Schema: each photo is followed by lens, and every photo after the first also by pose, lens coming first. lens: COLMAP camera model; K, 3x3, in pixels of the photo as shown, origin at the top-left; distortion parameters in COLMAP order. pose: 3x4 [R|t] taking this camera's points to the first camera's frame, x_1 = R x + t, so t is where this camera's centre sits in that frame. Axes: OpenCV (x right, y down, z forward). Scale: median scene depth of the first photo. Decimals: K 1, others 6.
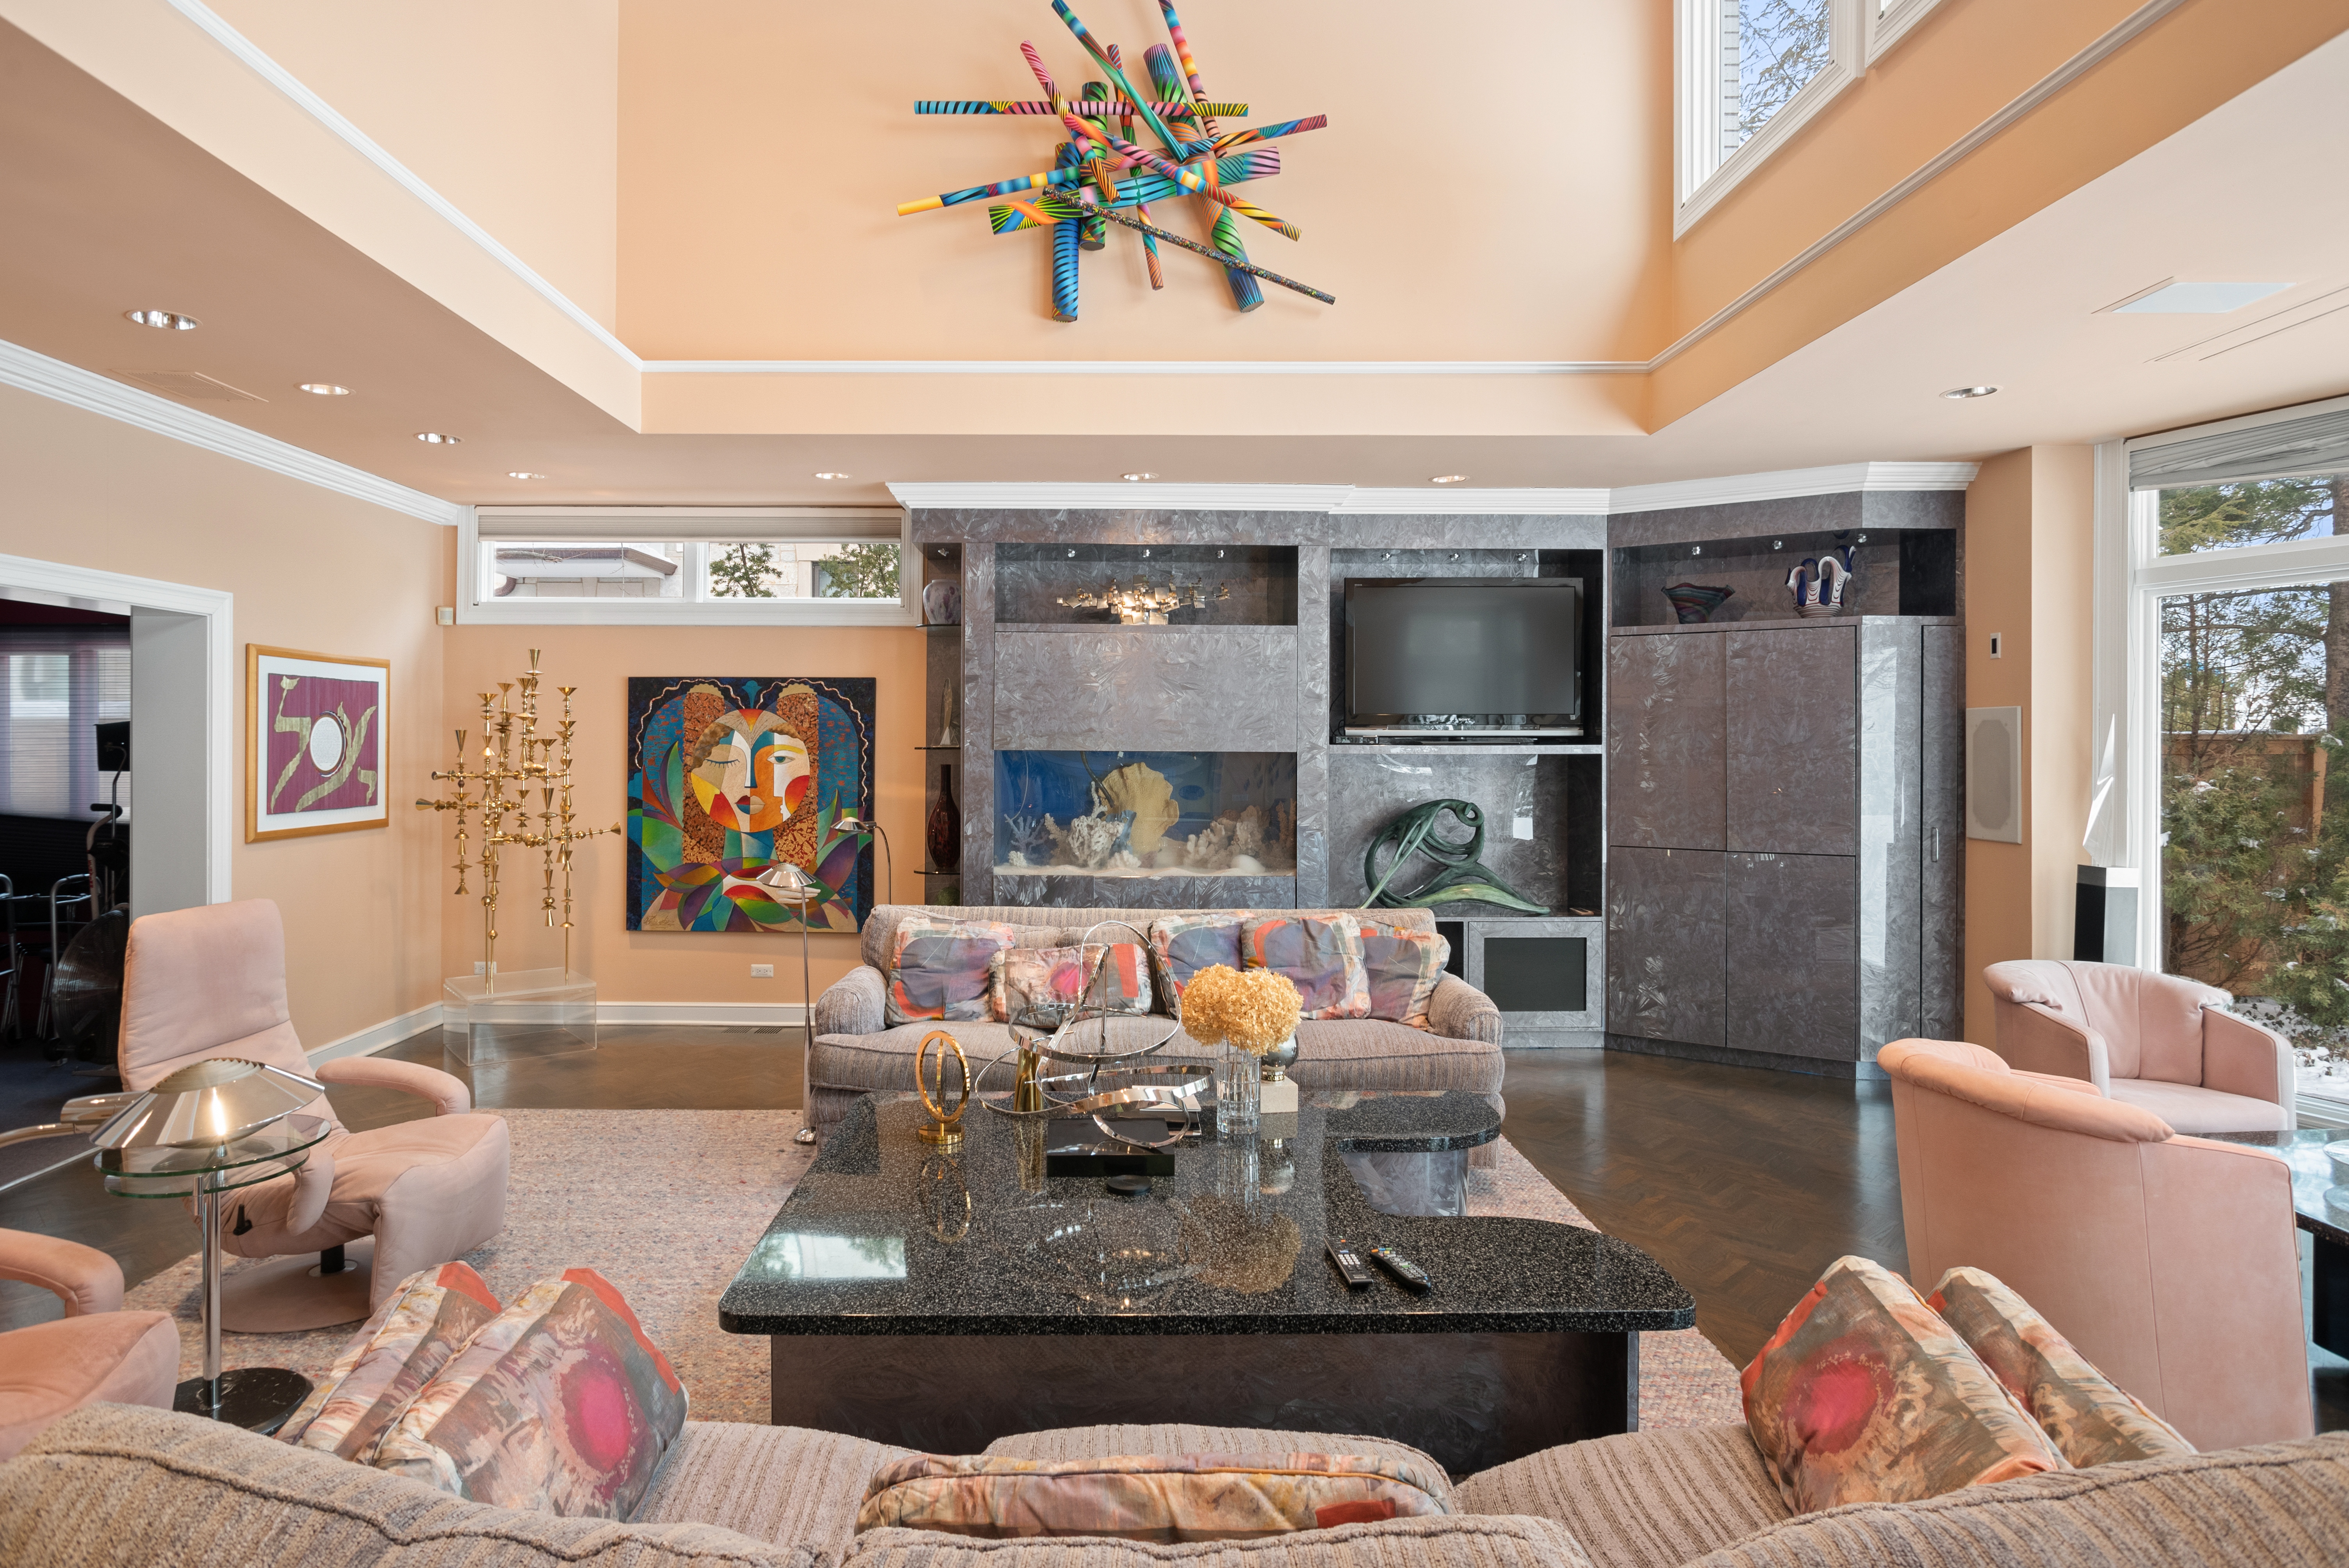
lens RADIAL K [[1380.6, 0, 1169.0], [0, 1380.6, 751.2], [0, 0, 1]] dist [-0.000392, -0.000035]
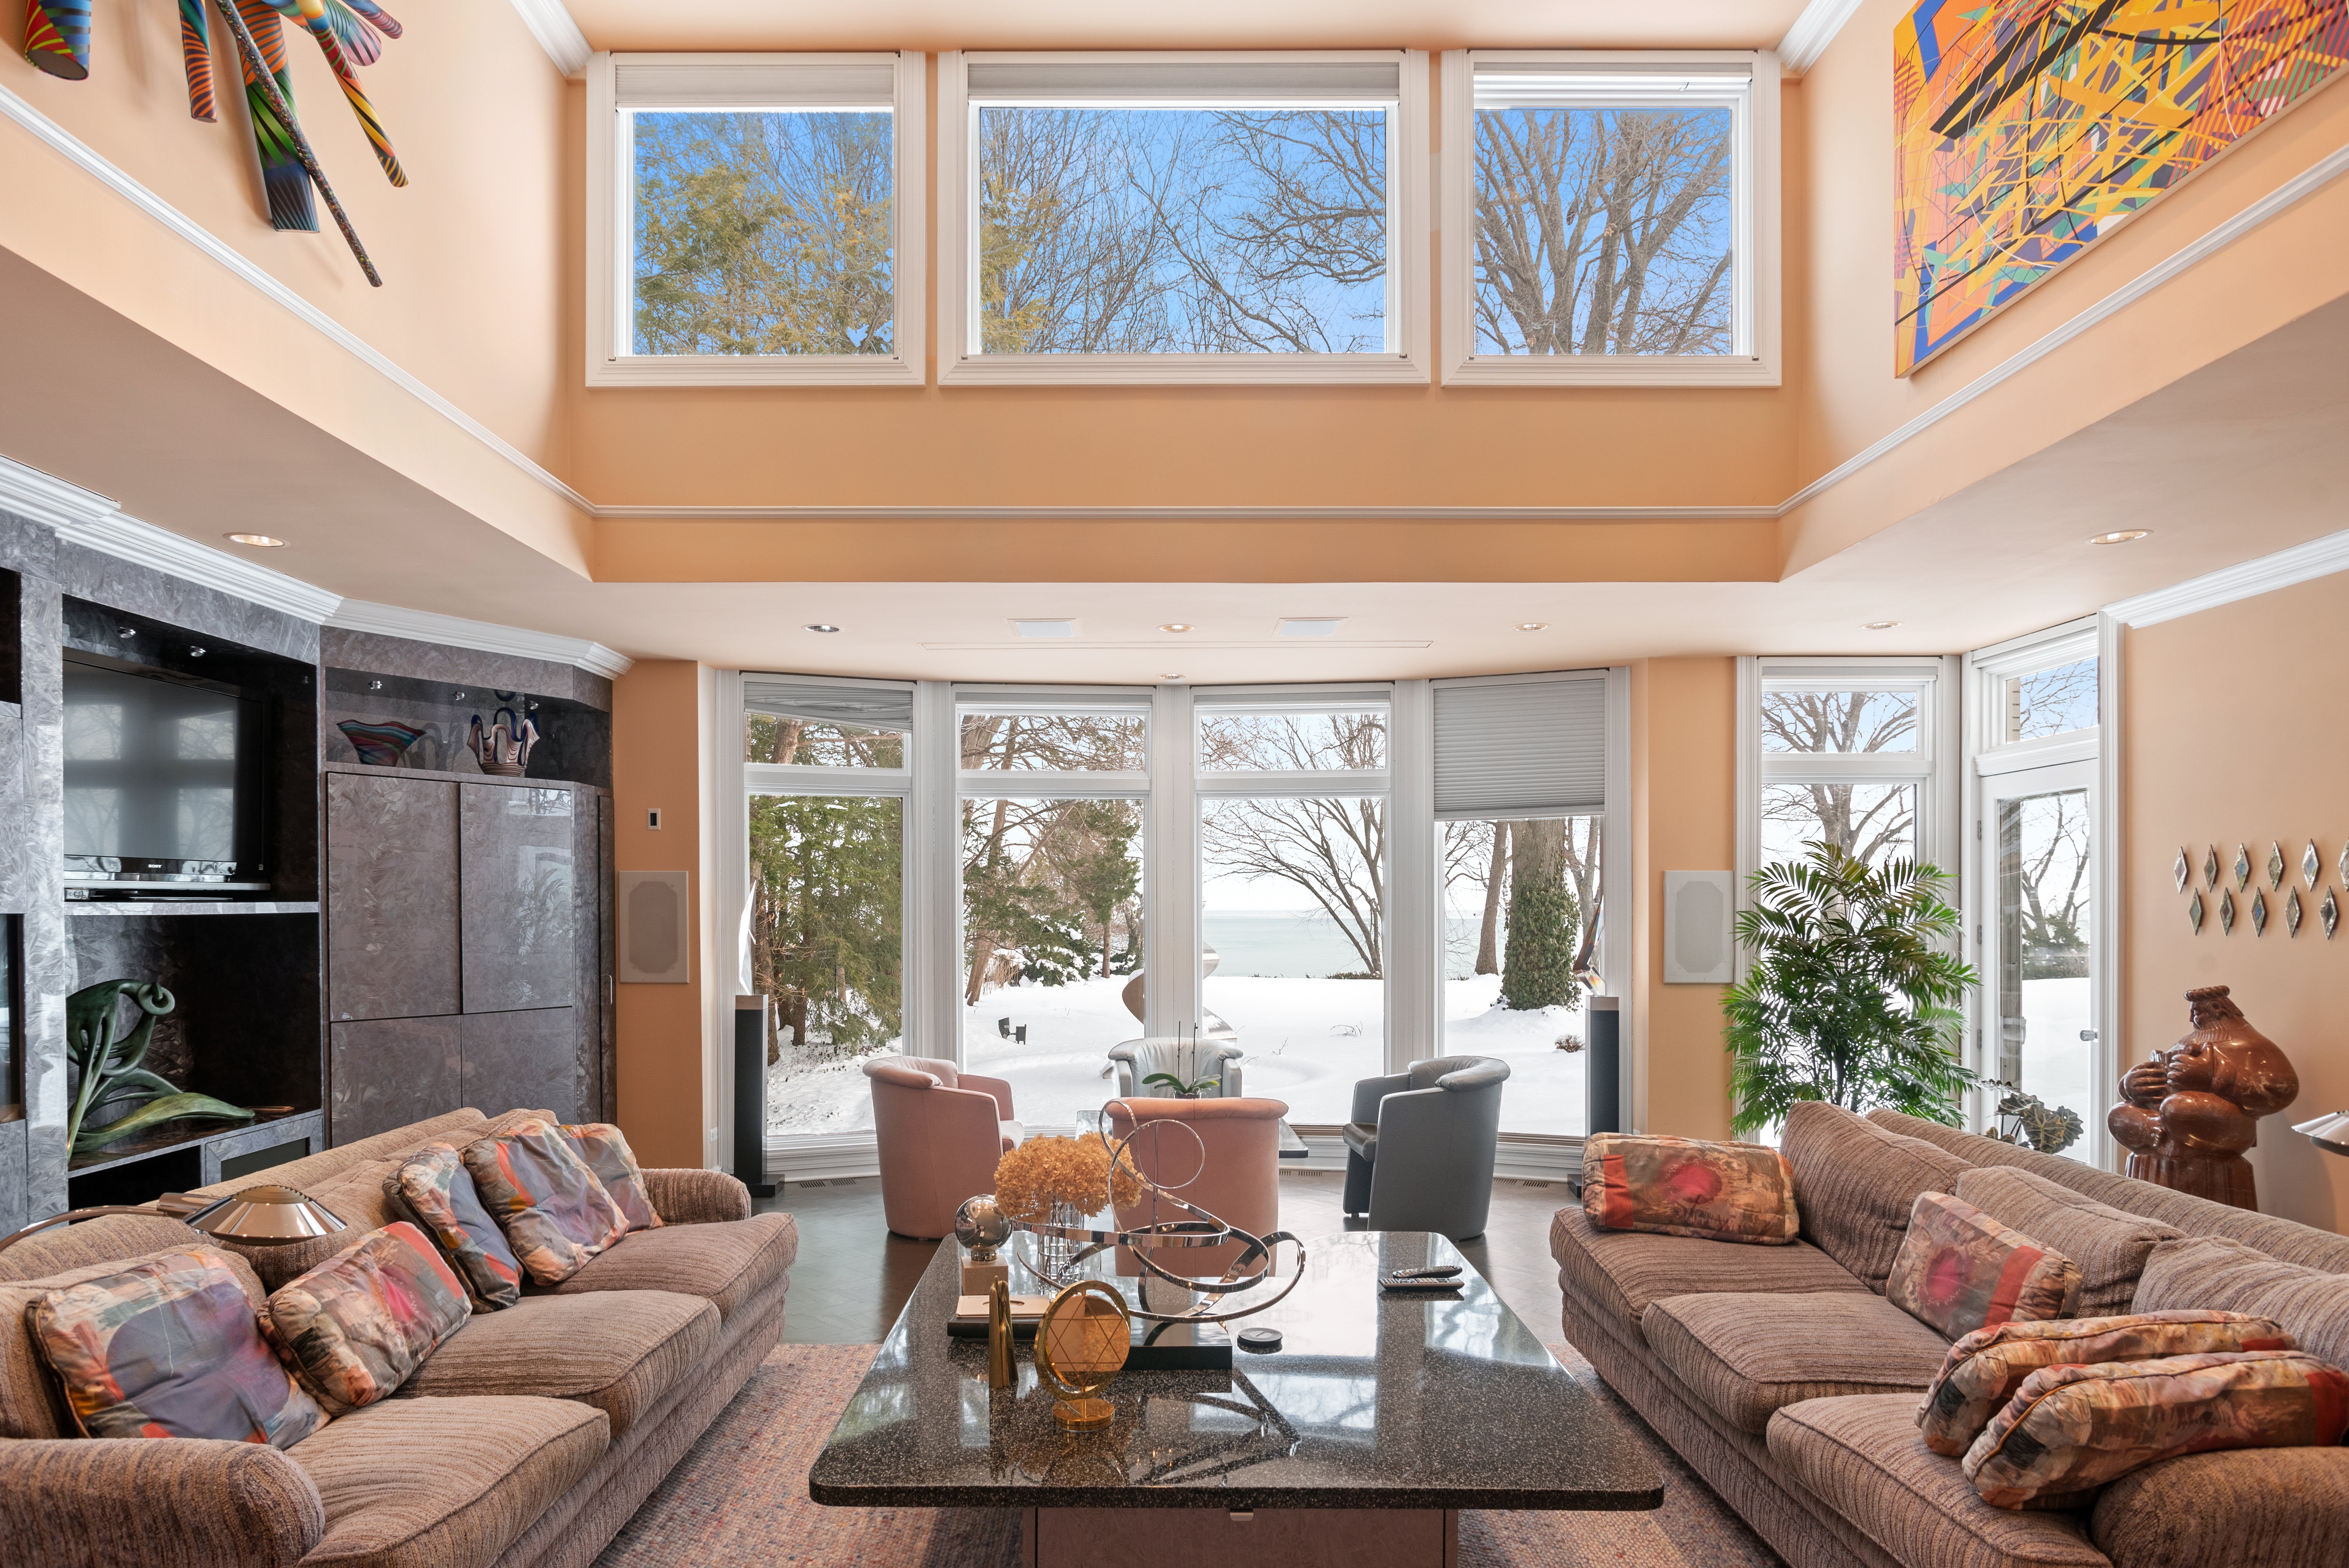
lens RADIAL K [[1291.6, 0, 1165.2], [0, 1291.6, 915.5], [0, 0, 1]] dist [0.000231, -0.000050]
pose [[0.034260, -0.011141, 0.999351, -0.453740], [-0.002408, 0.999934, 0.011230, -0.006326], [-0.999410, -0.002791, 0.034231, 0.475628]]
